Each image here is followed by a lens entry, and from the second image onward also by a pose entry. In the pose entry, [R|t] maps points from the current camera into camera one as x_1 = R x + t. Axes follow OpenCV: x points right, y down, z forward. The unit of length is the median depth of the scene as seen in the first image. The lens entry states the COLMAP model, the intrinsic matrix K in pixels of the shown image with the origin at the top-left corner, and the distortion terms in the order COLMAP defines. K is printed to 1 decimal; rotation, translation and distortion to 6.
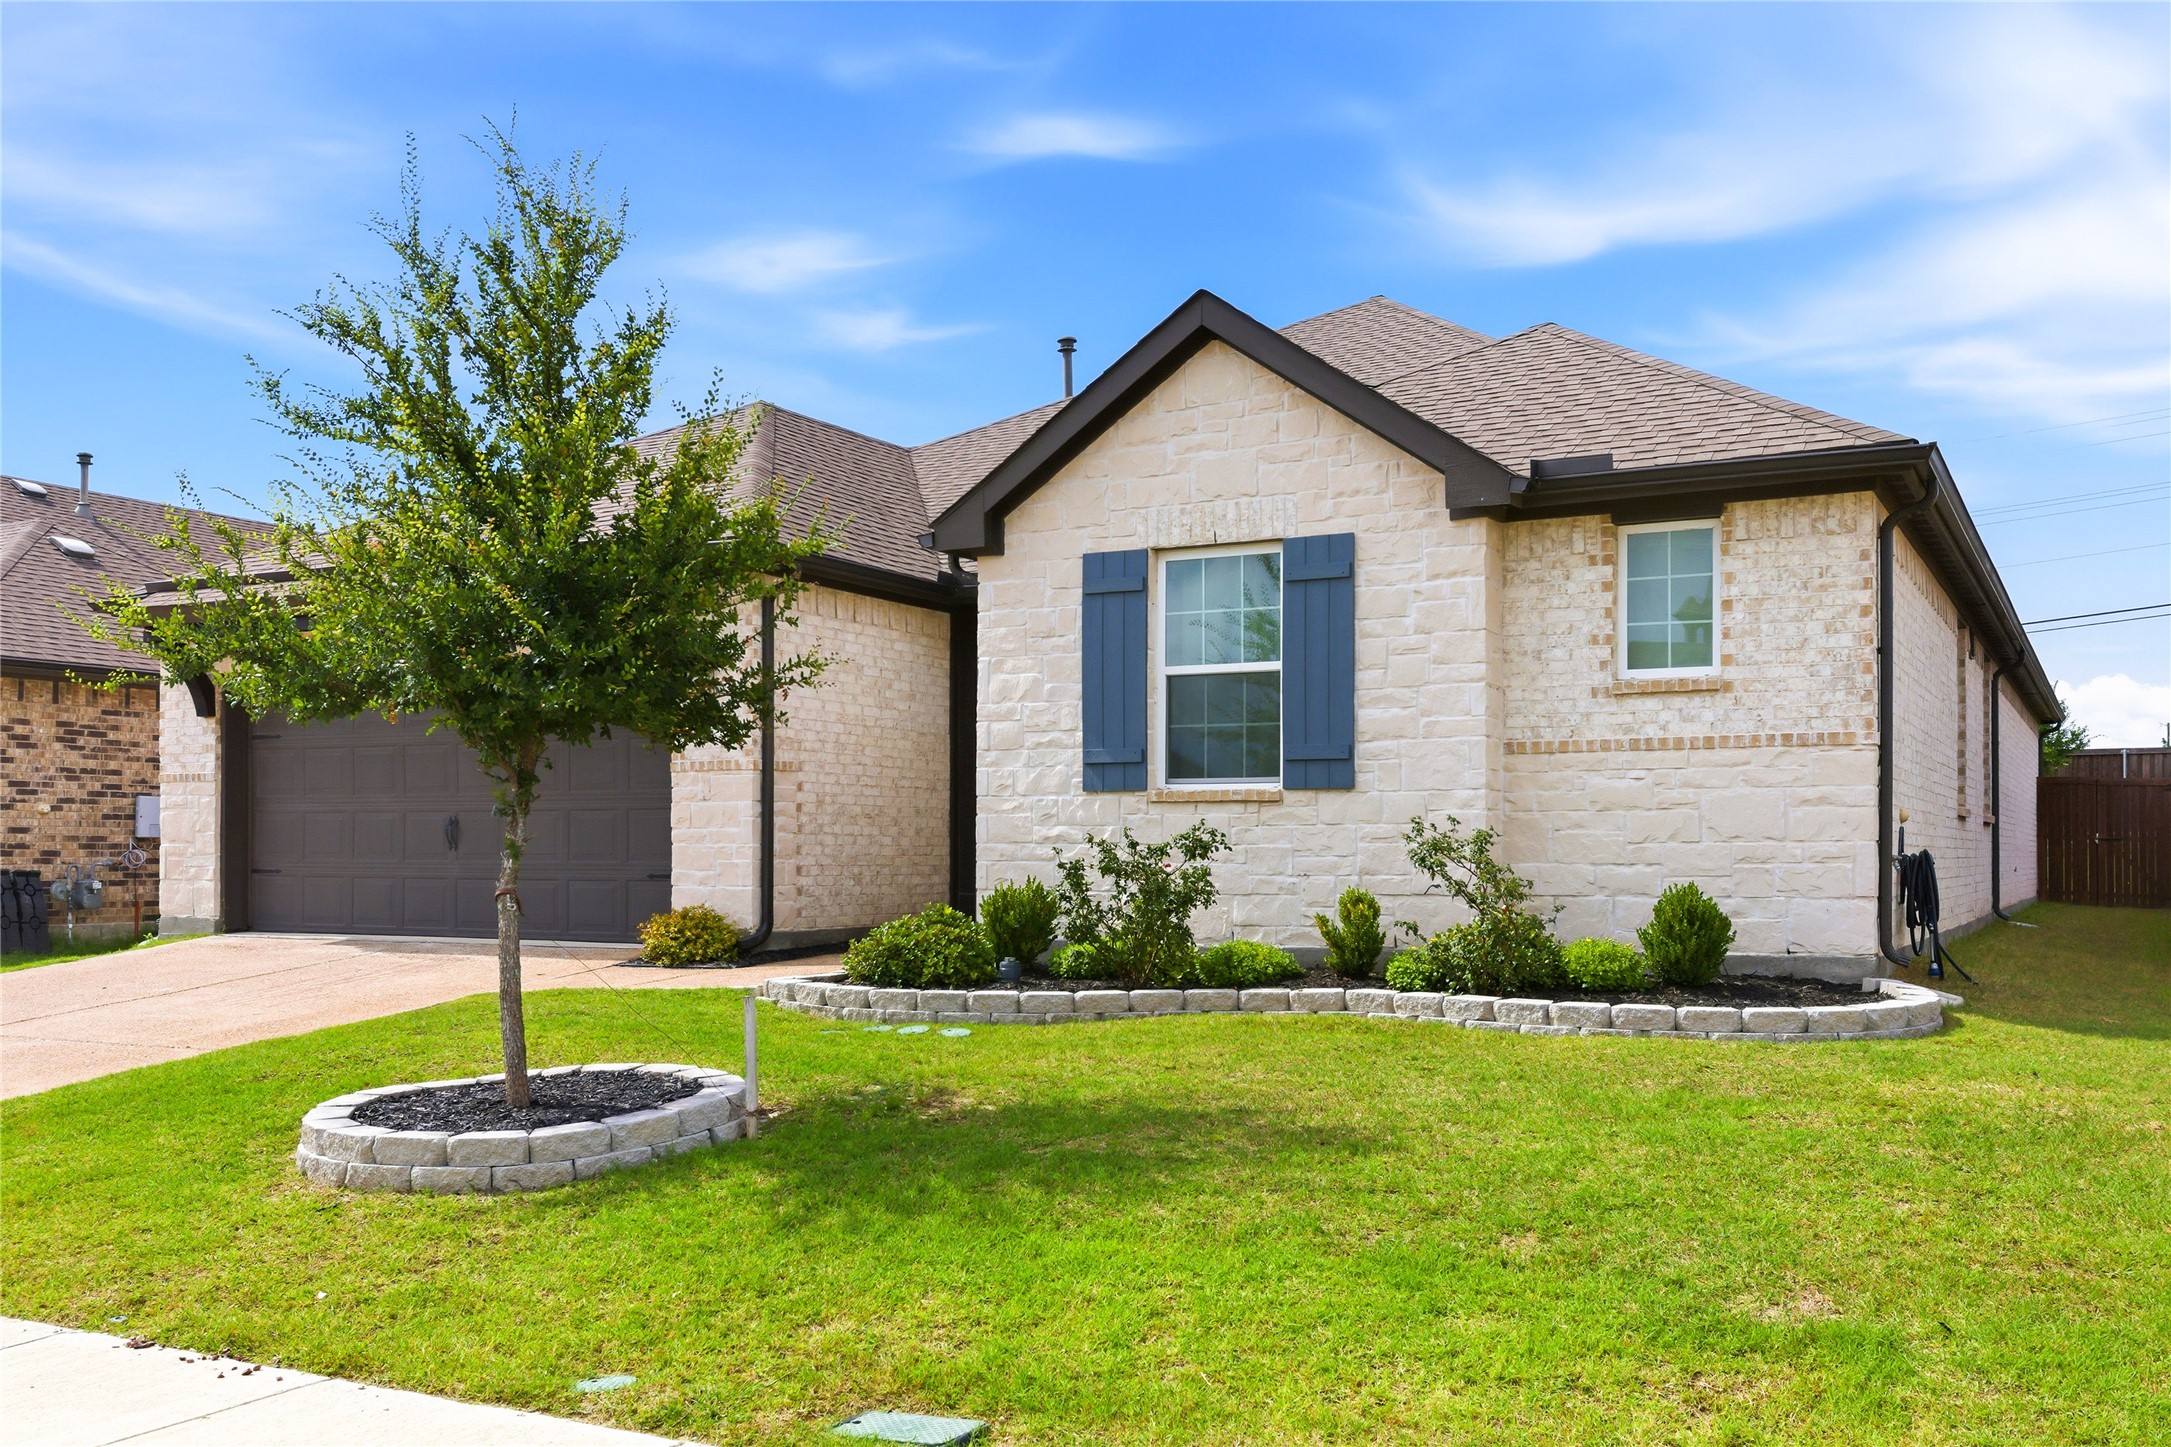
lens RADIAL K [[1977.6, 0, 1085.5], [0, 1977.6, 723.5], [0, 0, 1]] dist [0.003219, 0.000652]
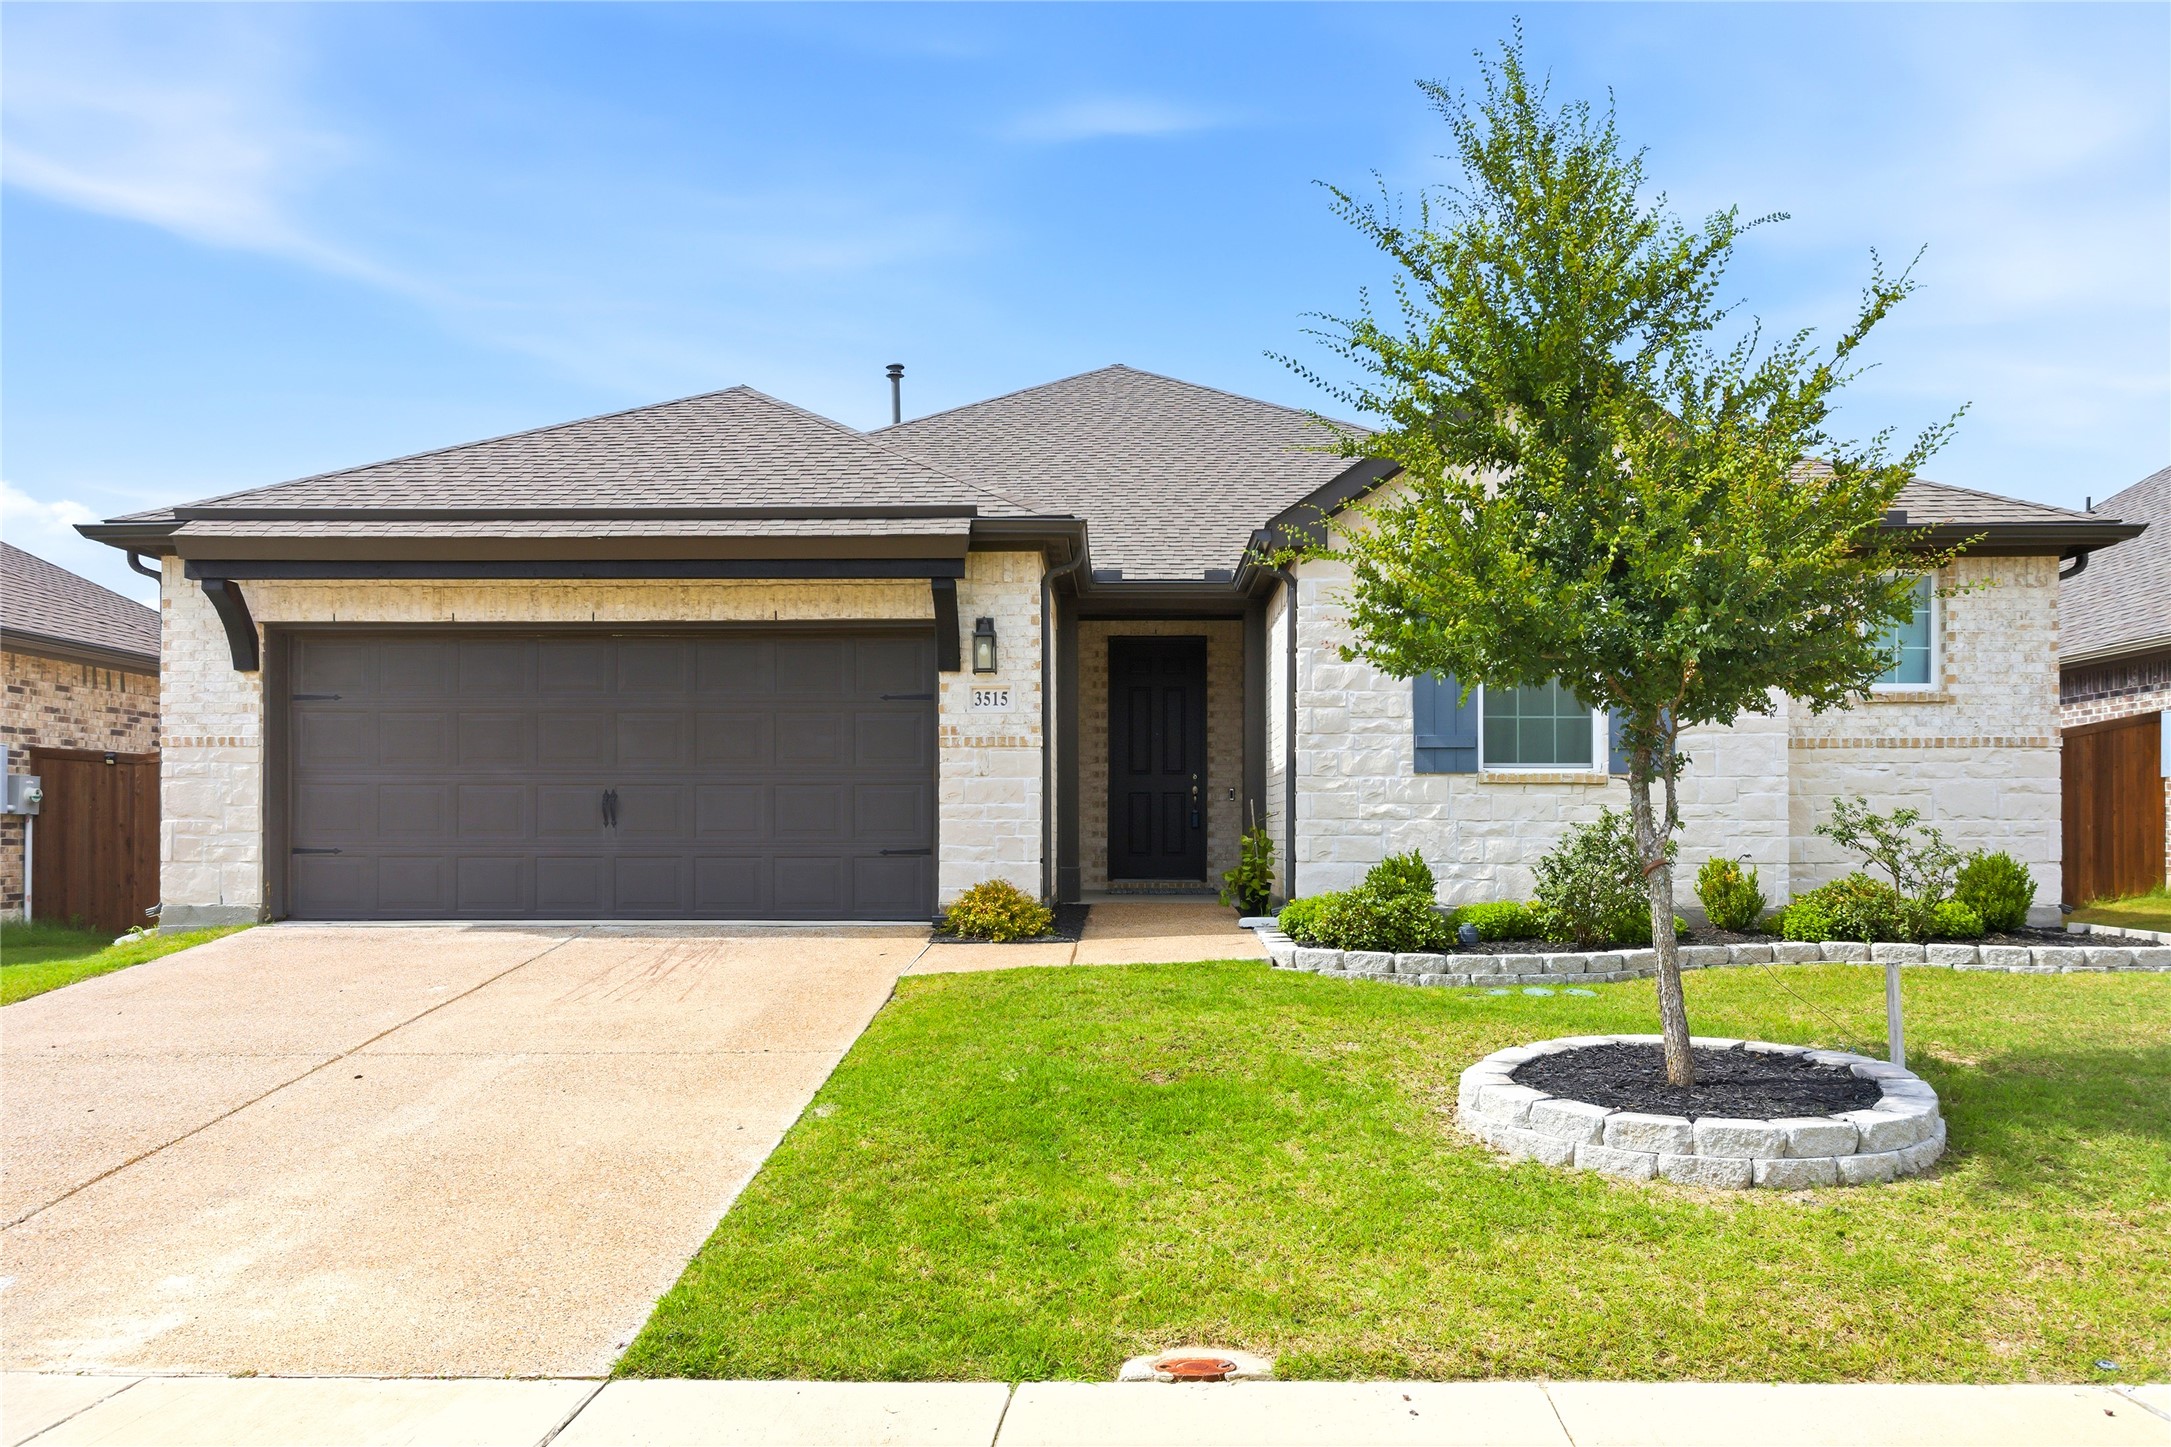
lens RADIAL K [[1590.4, 0, 1085.5], [0, 1590.4, 723.5], [0, 0, 1]] dist [0.021190, 0.000769]
pose [[0.891122, 0.033066, 0.452557, -0.638578], [-0.028985, 0.999453, -0.015952, 0.029353], [-0.452837, 0.001098, 0.891593, 0.320764]]
